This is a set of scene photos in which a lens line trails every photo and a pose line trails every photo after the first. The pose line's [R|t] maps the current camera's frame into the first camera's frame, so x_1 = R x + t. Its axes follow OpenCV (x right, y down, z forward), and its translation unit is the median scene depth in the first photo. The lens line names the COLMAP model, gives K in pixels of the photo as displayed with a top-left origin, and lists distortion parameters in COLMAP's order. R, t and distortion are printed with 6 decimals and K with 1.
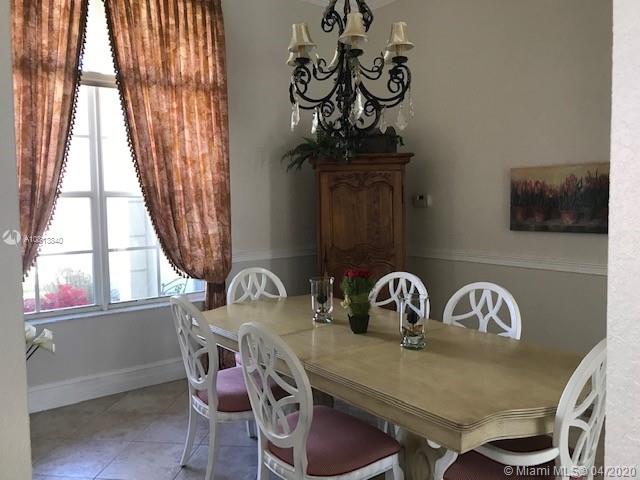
lens RADIAL K [[522.3, 0, 320.8], [0, 522.3, 232.1], [0, 0, 1]] dist [0.033124, -0.036181]
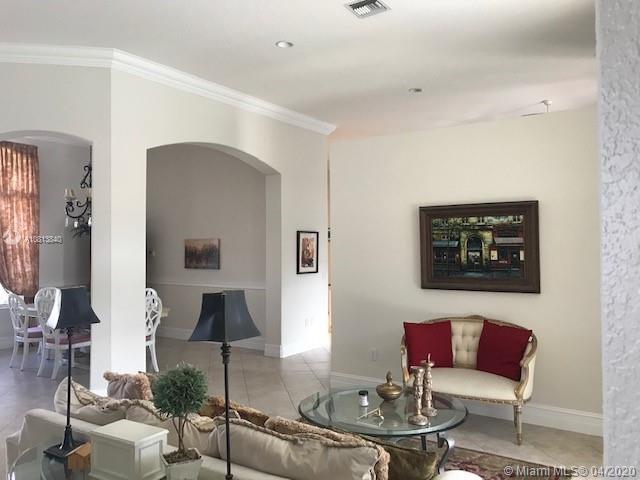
lens RADIAL K [[522.3, 0, 320.8], [0, 522.3, 232.1], [0, 0, 1]] dist [0.033124, -0.036181]
pose [[0.954486, 0.016170, 0.297819, 0.249040], [0.008402, 0.996675, -0.081043, 0.026676], [-0.298139, 0.079857, 0.951176, -1.205117]]
